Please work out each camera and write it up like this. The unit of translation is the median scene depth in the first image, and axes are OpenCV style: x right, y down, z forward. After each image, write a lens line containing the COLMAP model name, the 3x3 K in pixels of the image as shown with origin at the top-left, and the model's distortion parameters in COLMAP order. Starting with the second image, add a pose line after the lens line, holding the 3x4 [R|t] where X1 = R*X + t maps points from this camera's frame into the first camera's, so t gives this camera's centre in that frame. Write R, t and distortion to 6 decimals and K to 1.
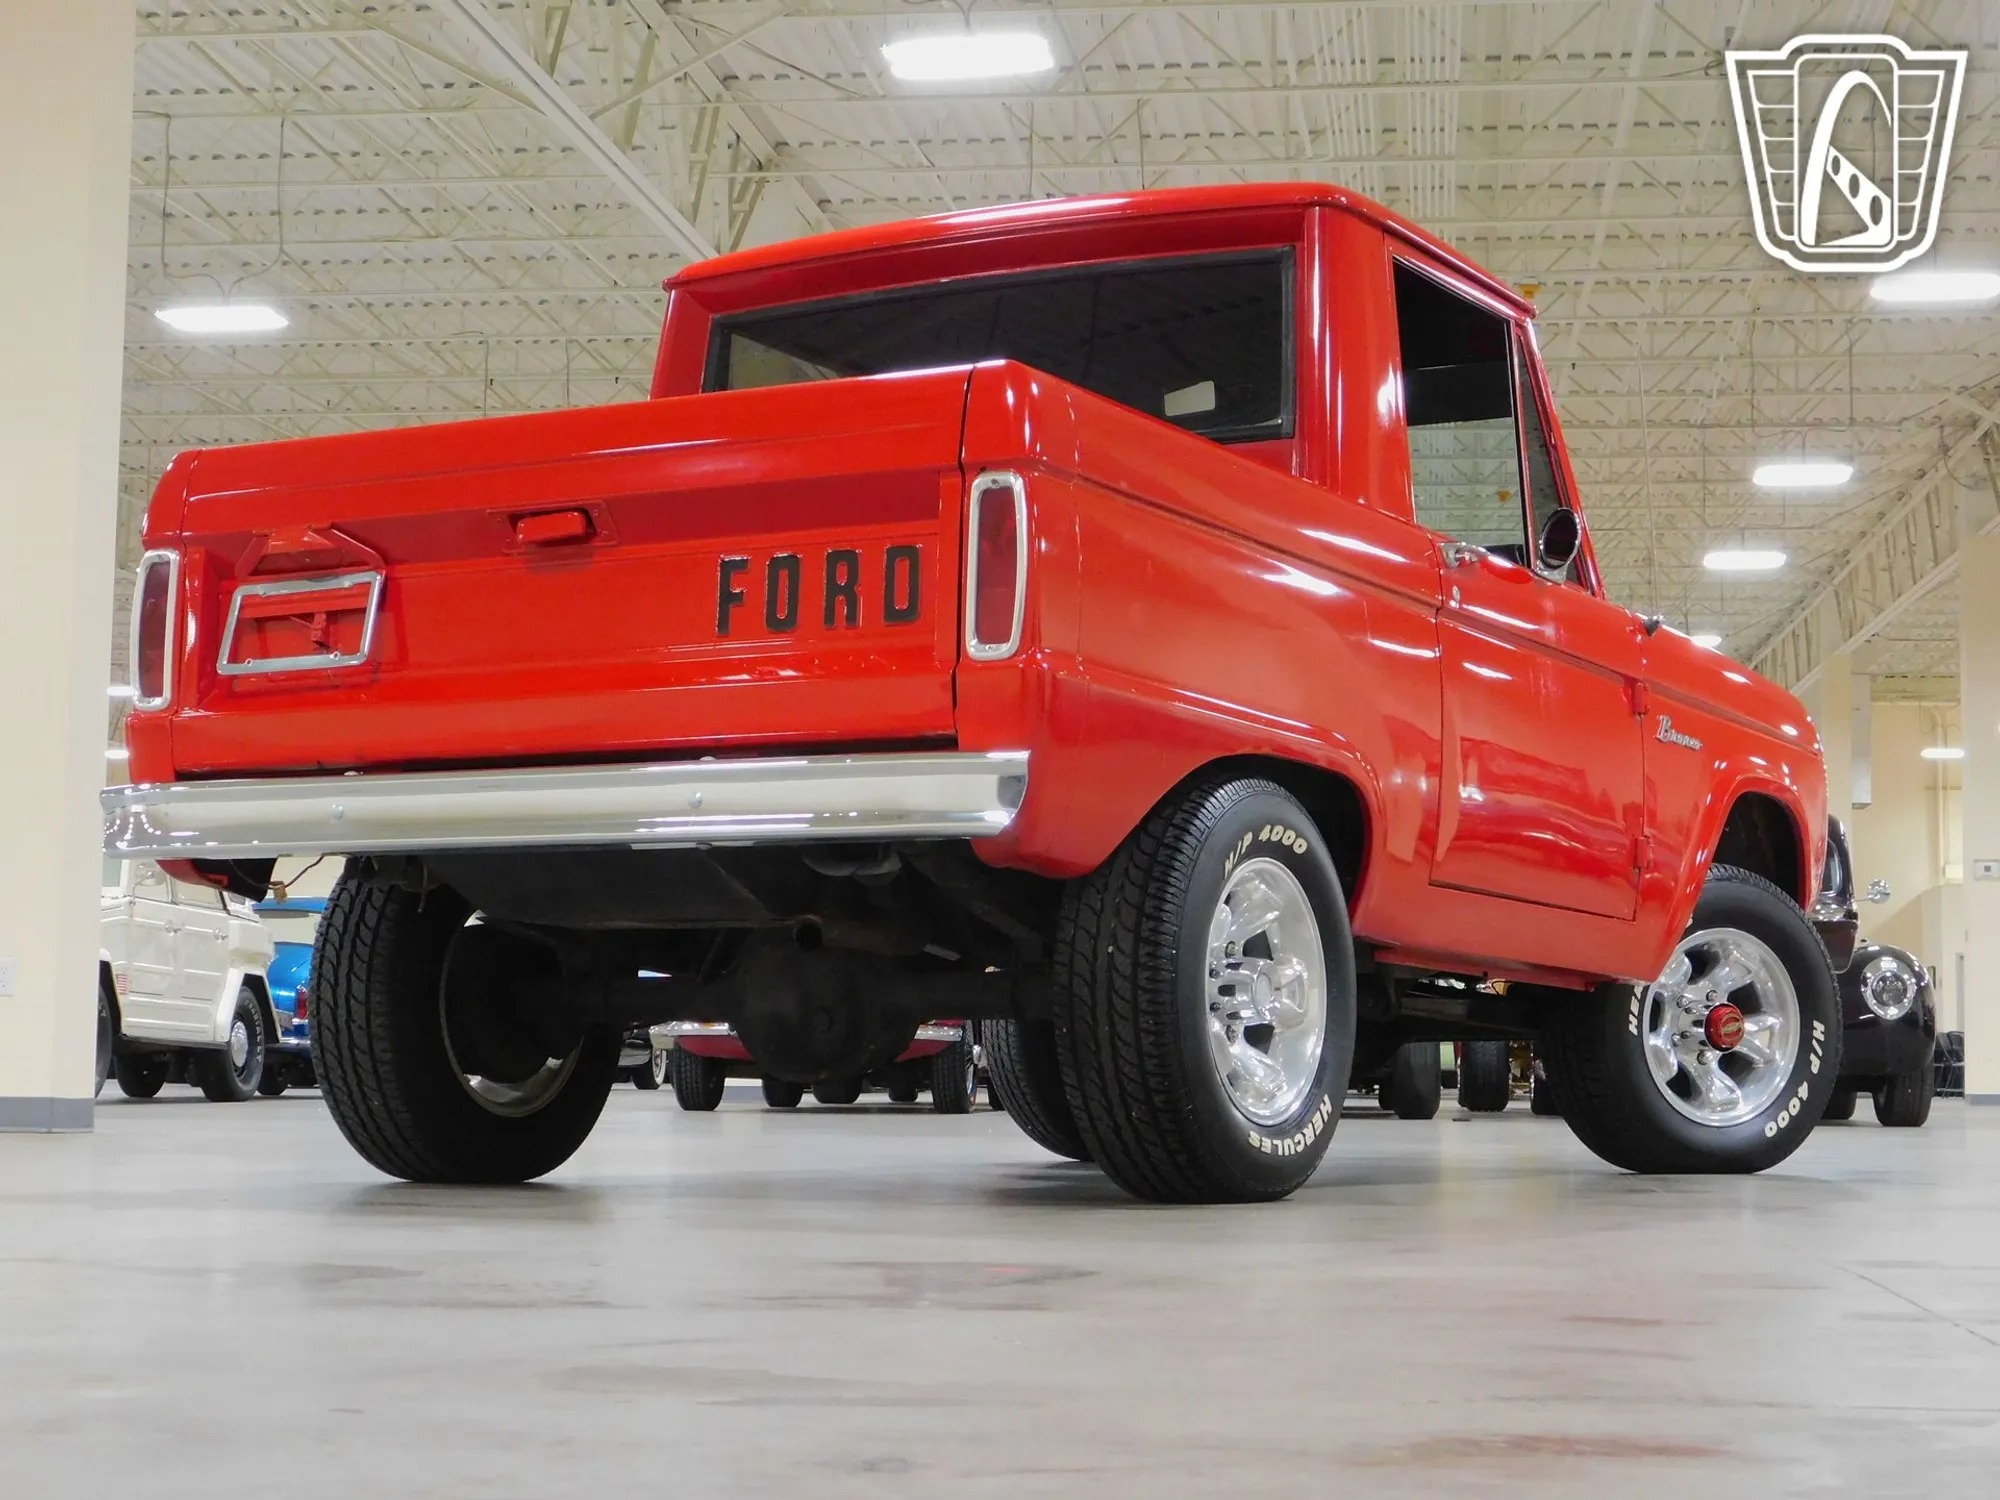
lens RADIAL K [[3478.8, 0, 1008.2], [0, 3478.8, 757.7], [0, 0, 1]] dist [0.007095, 0.000000]
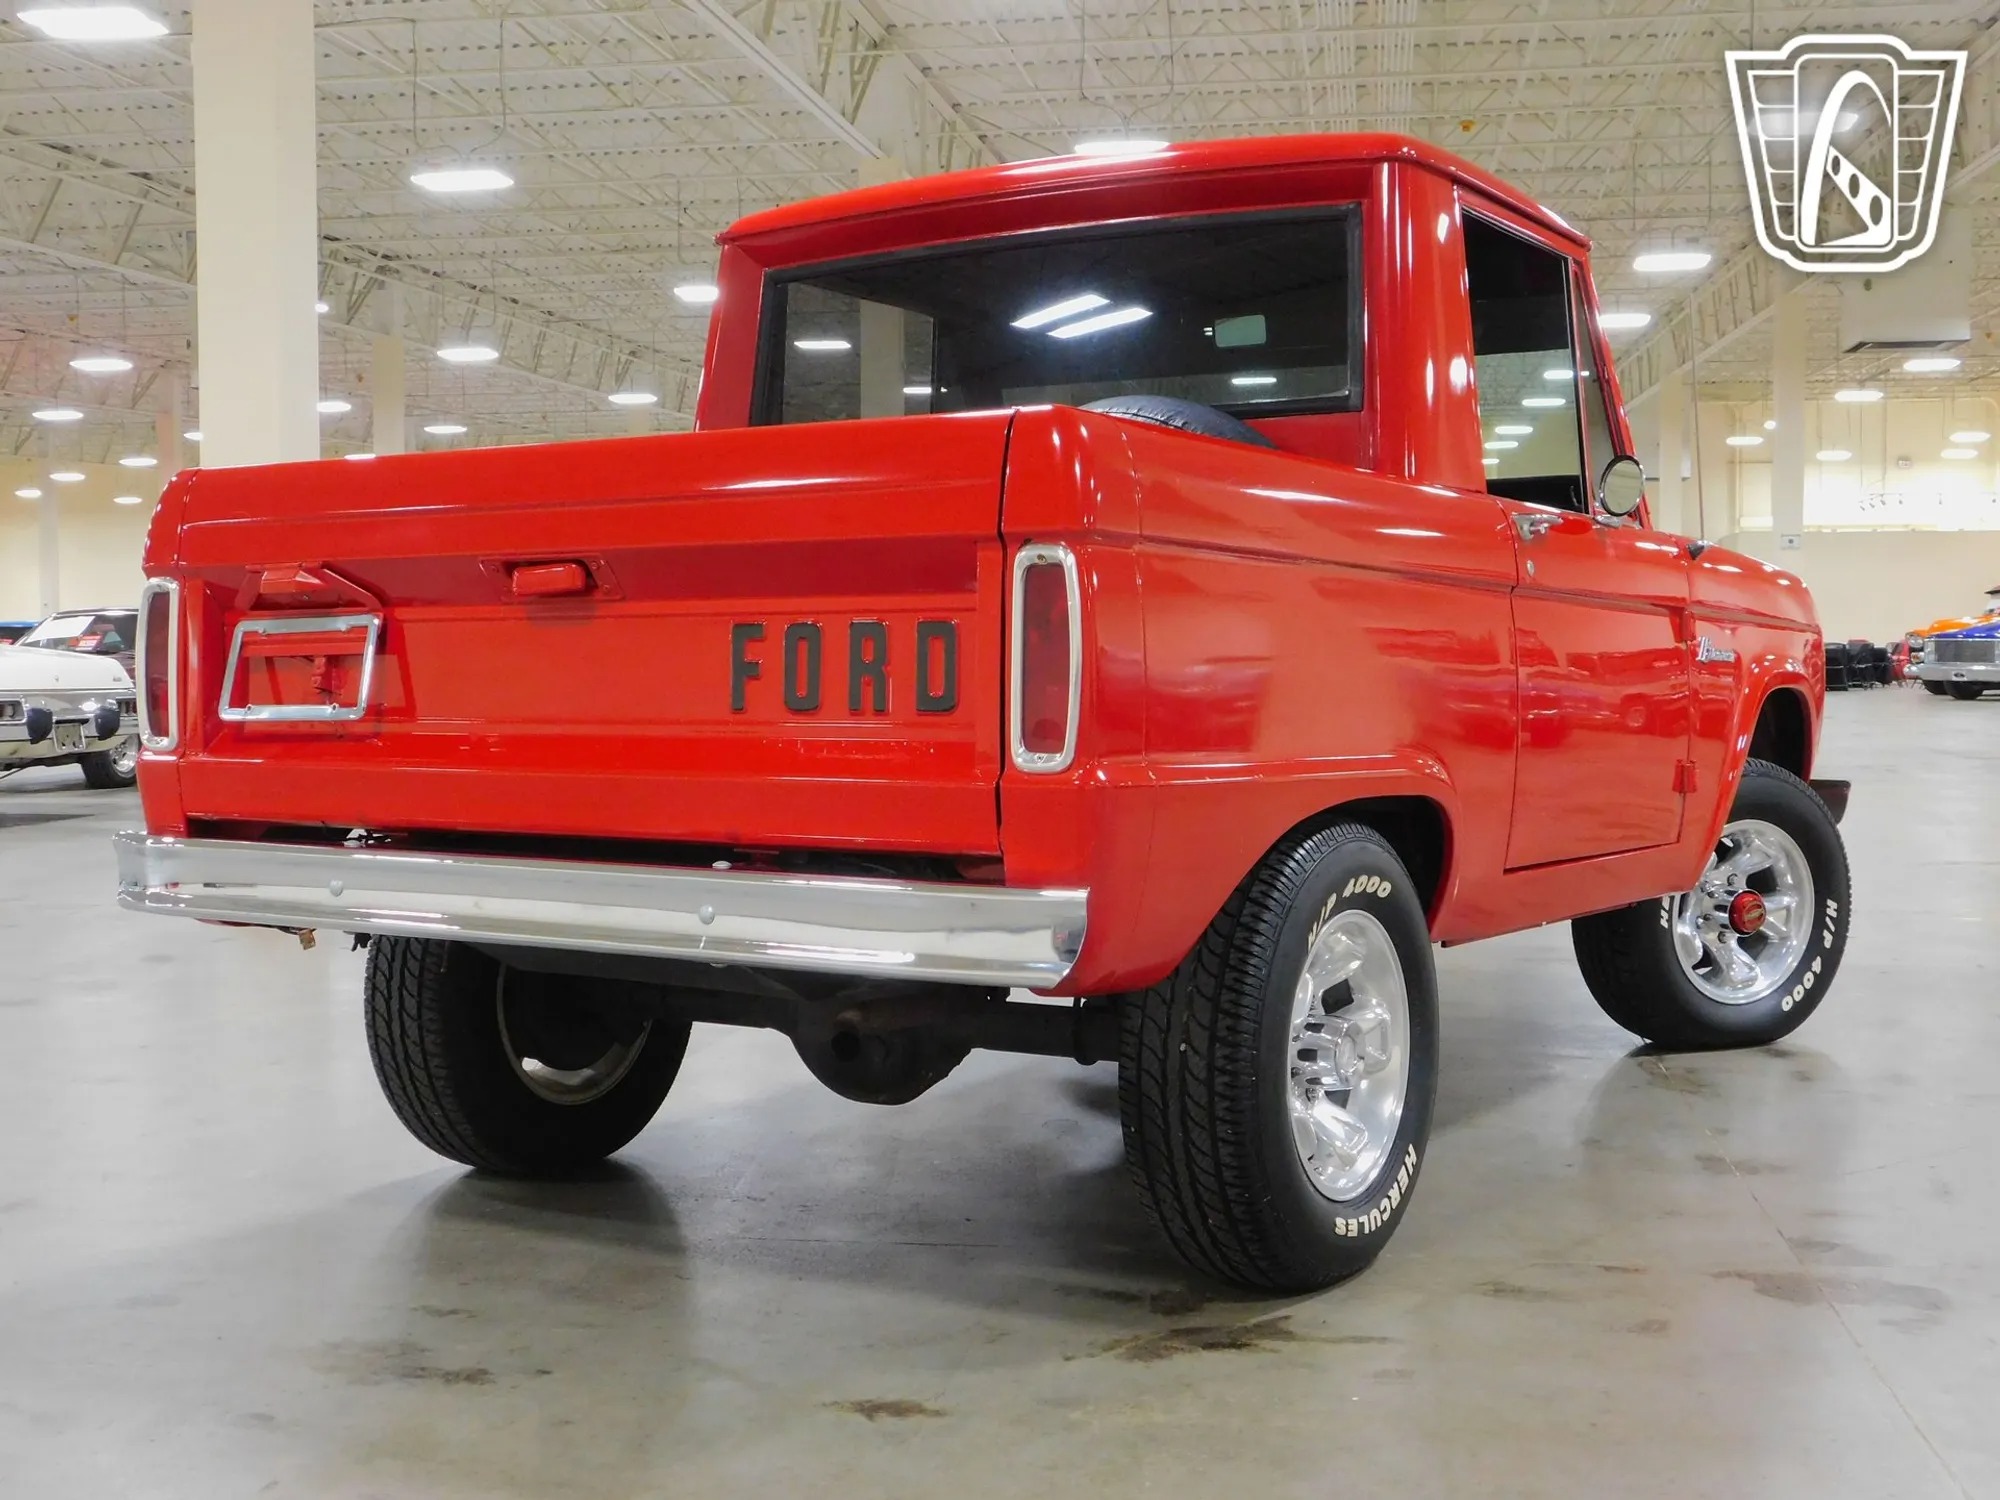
lens RADIAL K [[2348.1, 0, 1007.0], [0, 2348.1, 750.1], [0, 0, 1]] dist [-0.012902, 0.000000]
pose [[0.999346, -0.017510, -0.031629, 0.003911], [0.021577, 0.990851, 0.133222, -0.087737], [0.029007, -0.133818, 0.990581, 0.351206]]
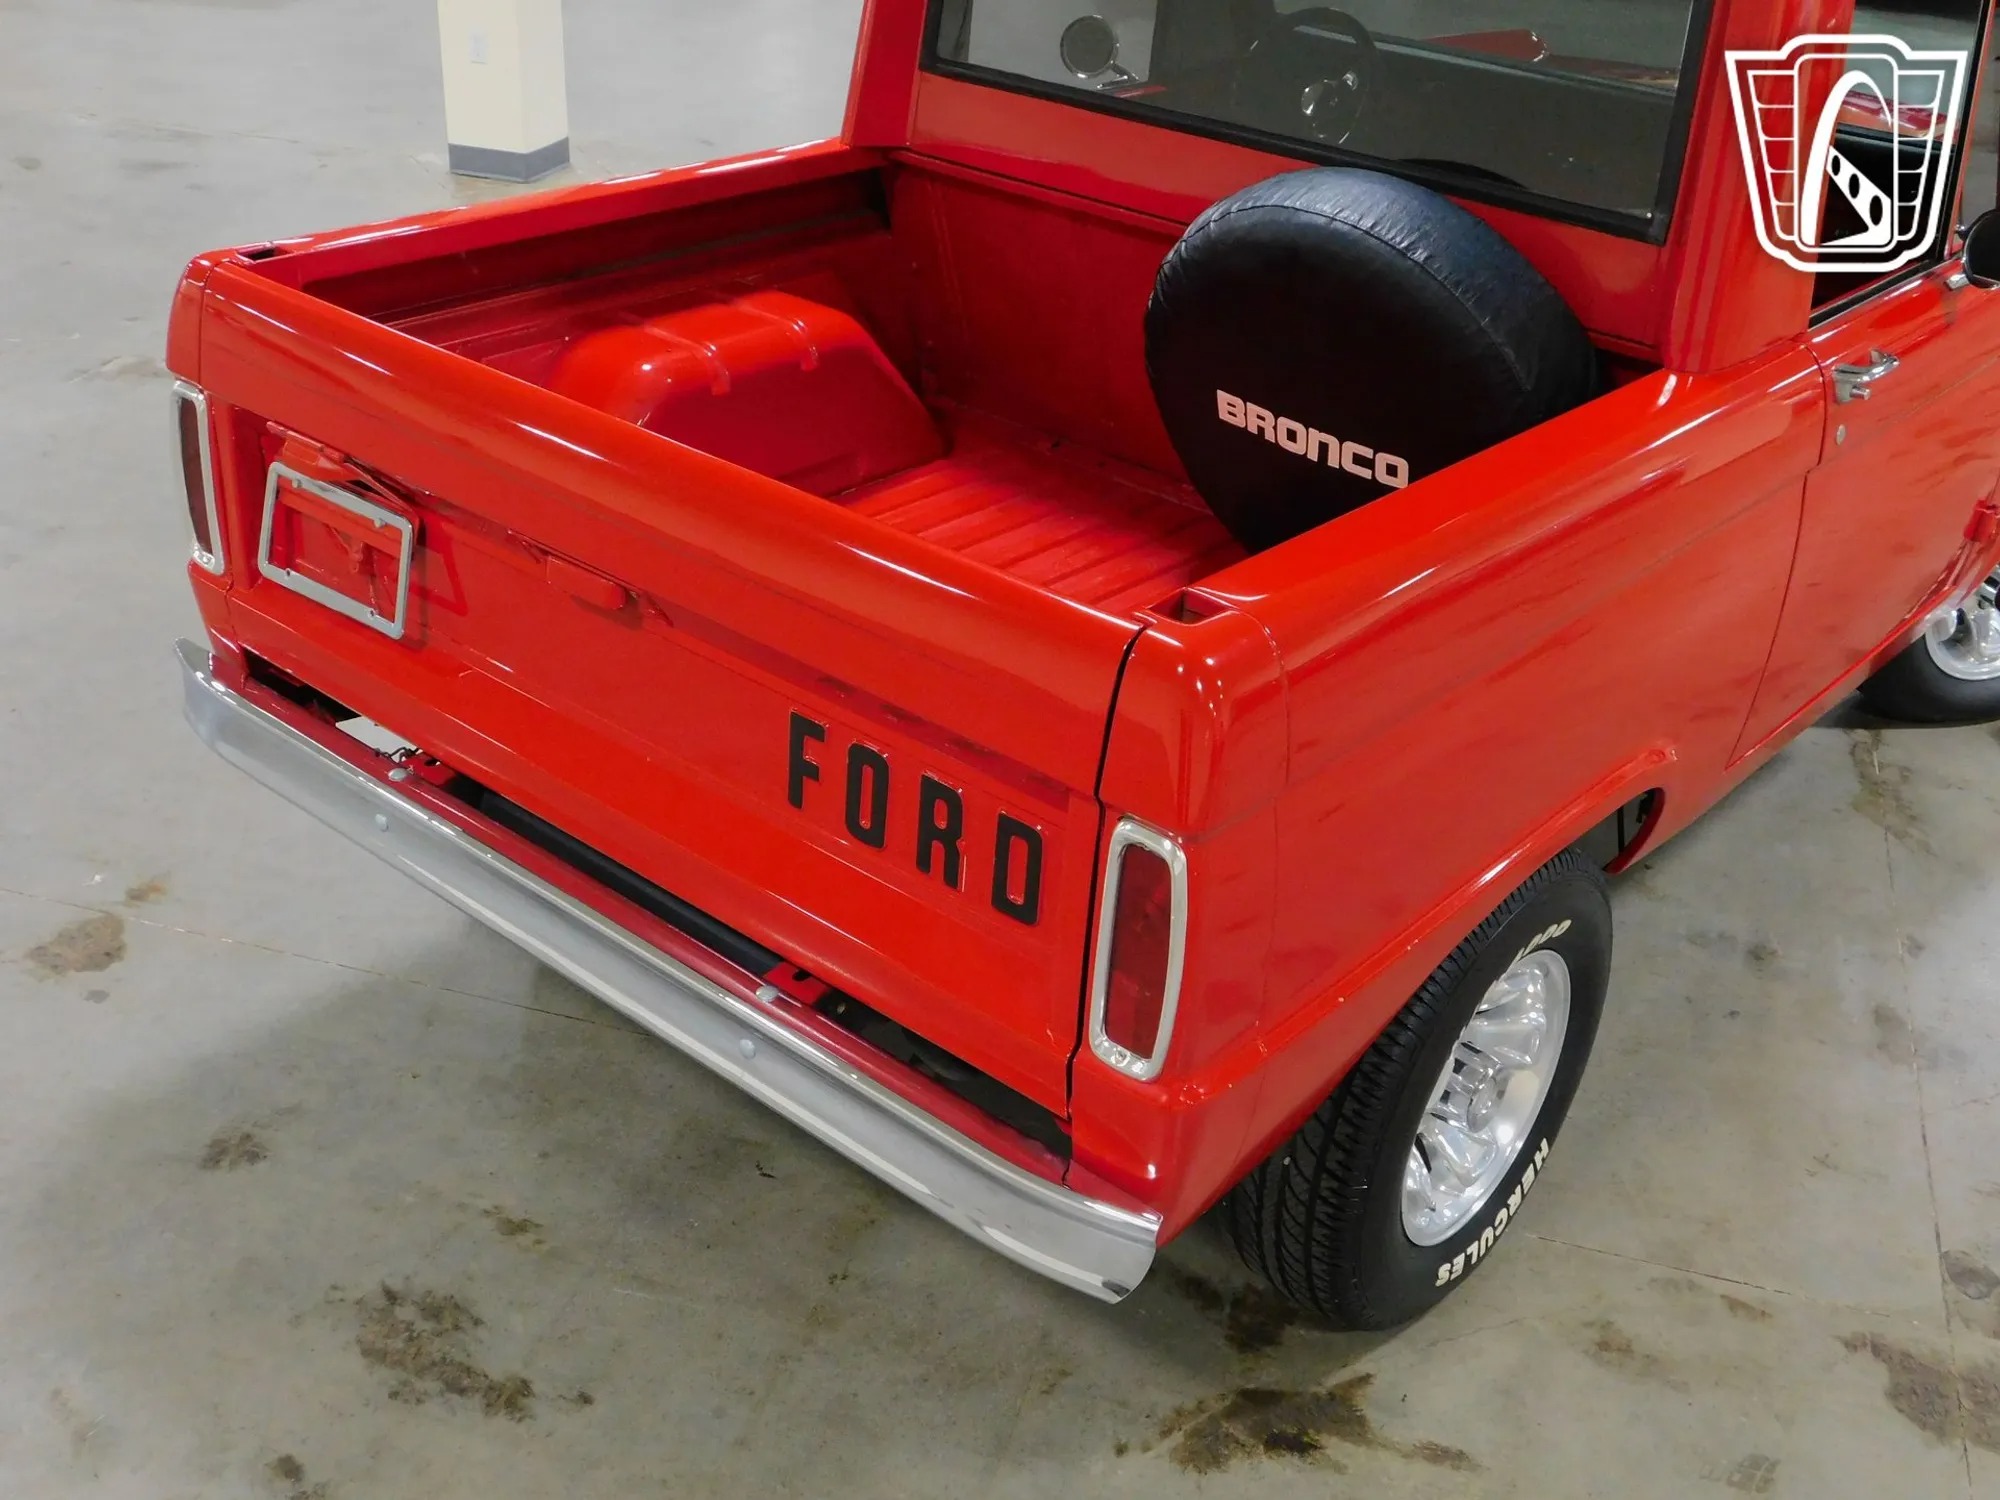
lens RADIAL K [[2093.2, 0, 1009.3], [0, 2093.2, 736.2], [0, 0, 1]] dist [0.002604, 0.000000]
pose [[0.984540, 0.114685, -0.132392, 0.016444], [-0.020524, 0.826172, 0.563044, -0.252896], [0.173951, -0.551622, 0.815754, 0.557611]]
